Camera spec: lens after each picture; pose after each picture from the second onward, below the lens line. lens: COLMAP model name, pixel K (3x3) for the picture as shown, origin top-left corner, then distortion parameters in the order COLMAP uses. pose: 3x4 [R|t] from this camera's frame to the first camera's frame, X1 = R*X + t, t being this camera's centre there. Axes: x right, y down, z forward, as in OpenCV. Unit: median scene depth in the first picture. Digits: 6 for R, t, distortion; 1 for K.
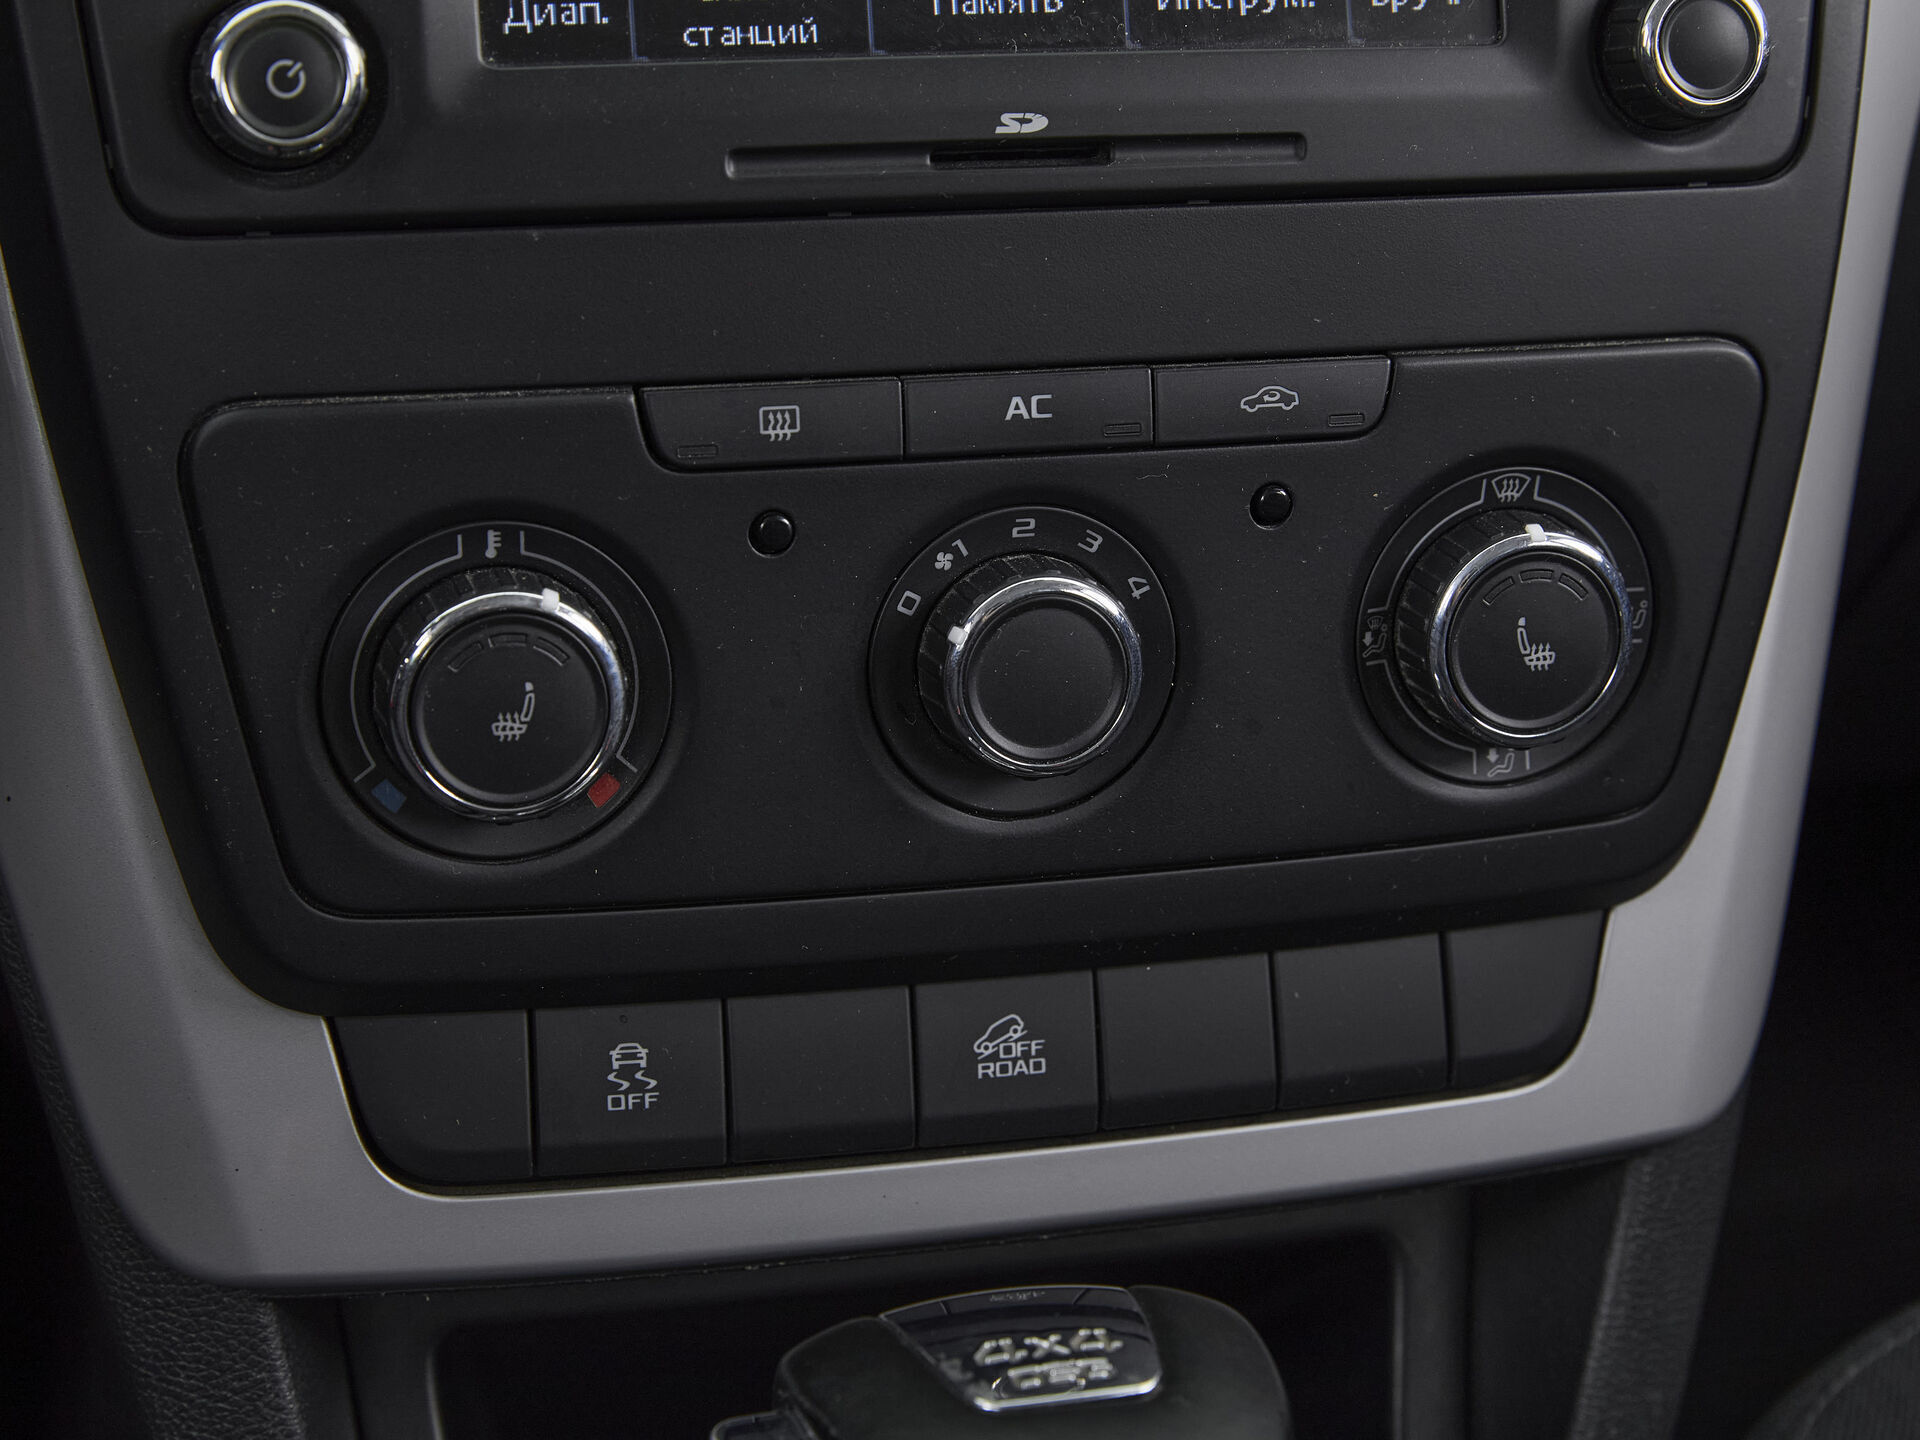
lens RADIAL K [[3950.0, 0, 960.0], [0, 3950.0, 720.0], [0, 0, 1]] dist [-0.115632, 0.174278]
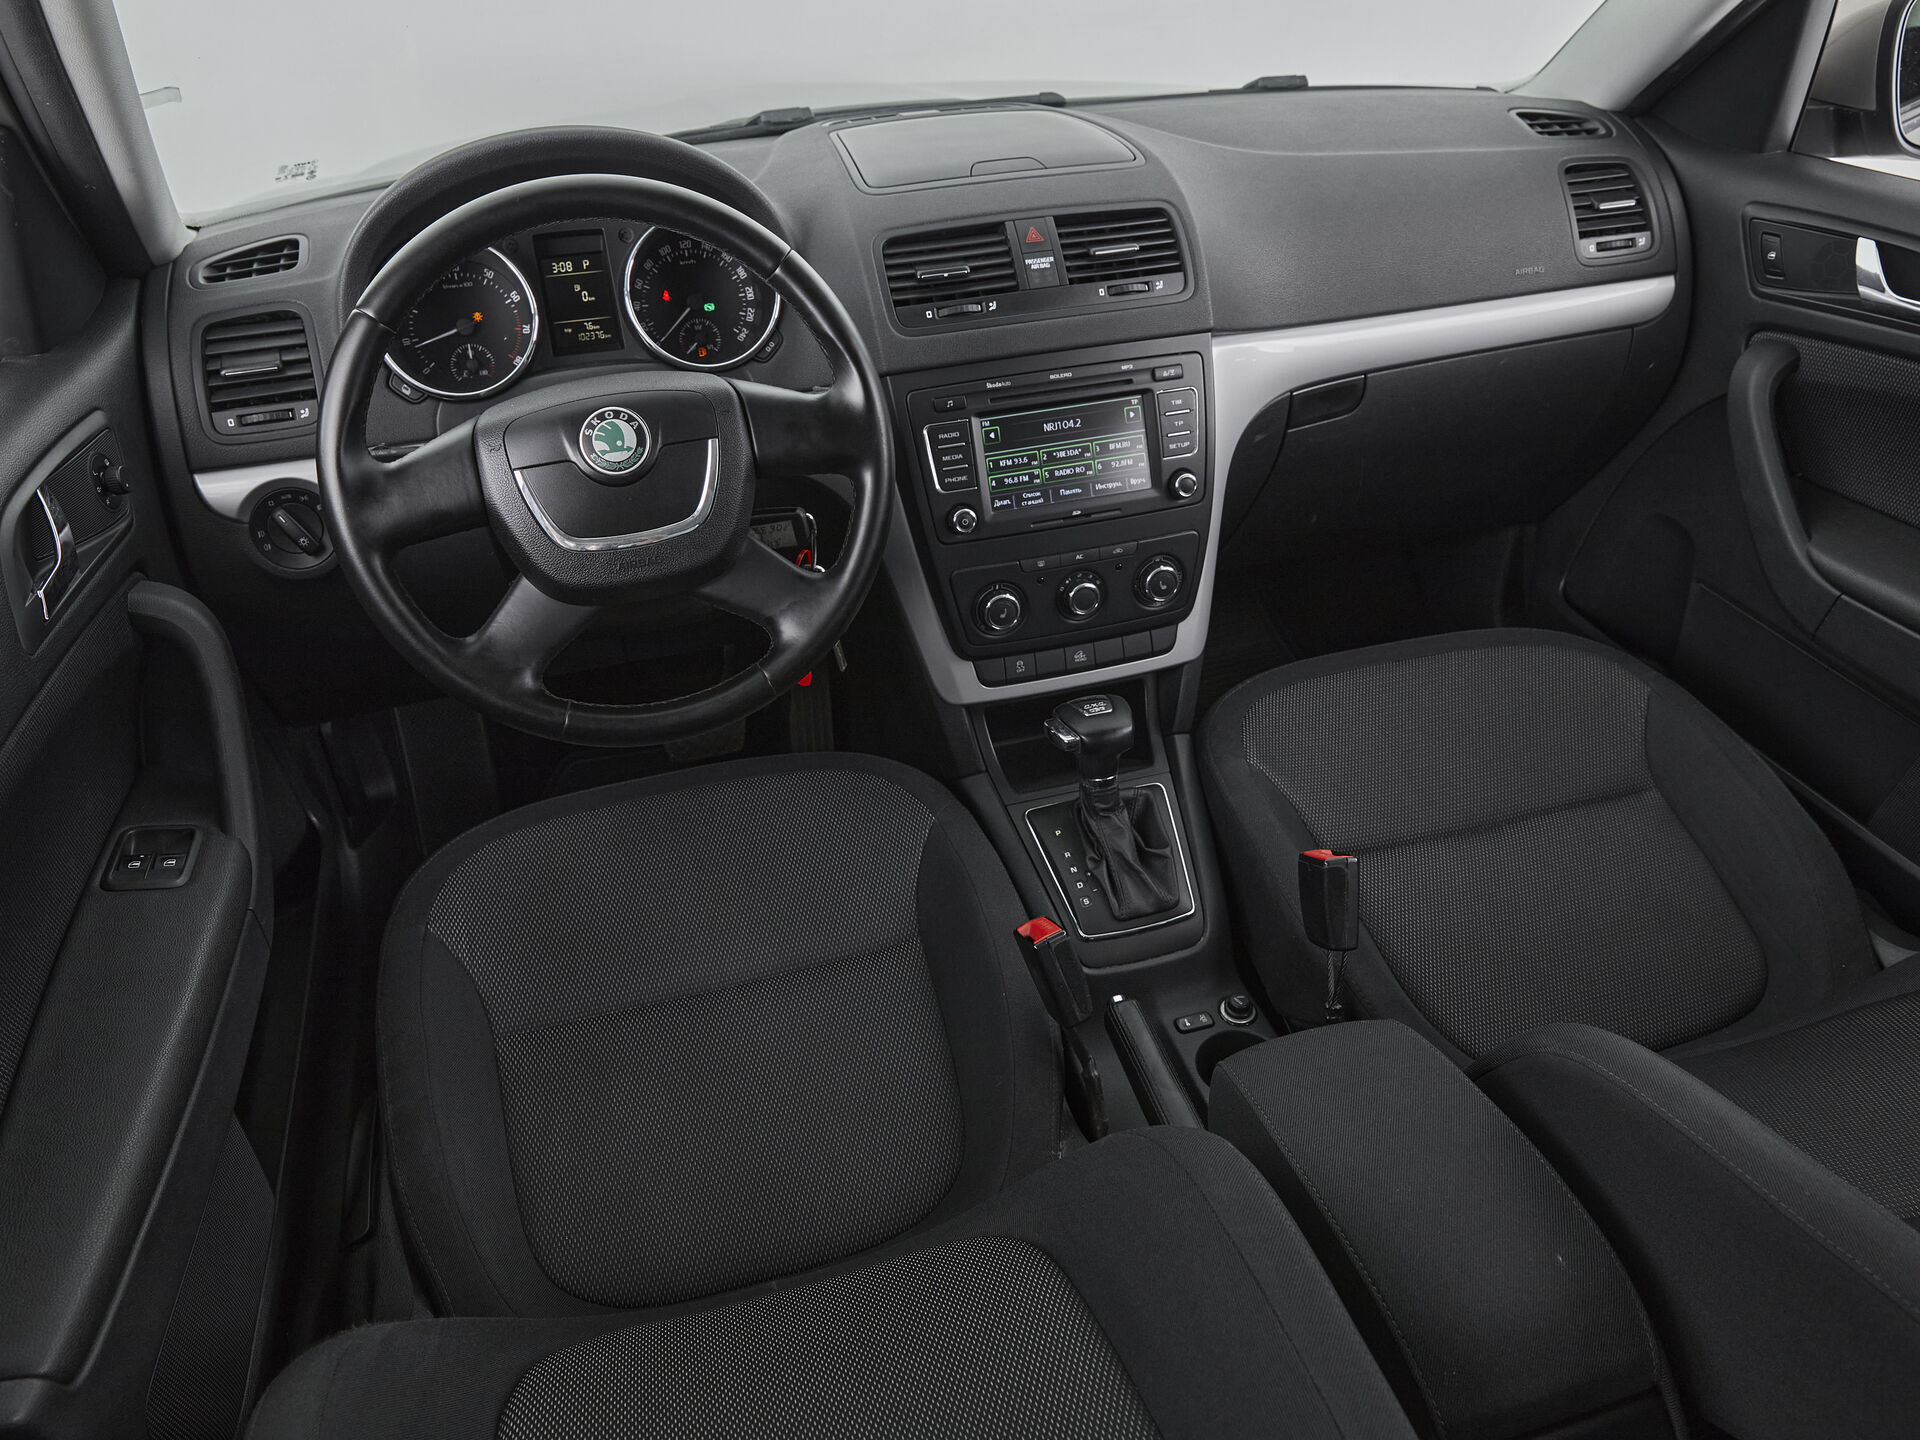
lens RADIAL K [[1434.5, 0, 960.0], [0, 1434.5, 720.0], [0, 0, 1]] dist [-0.007909, 0.001136]
pose [[0.997138, -0.074804, -0.011001, -0.159098], [0.075561, 0.980795, 0.179809, -0.238210], [-0.002661, -0.180126, 0.983640, -1.223812]]
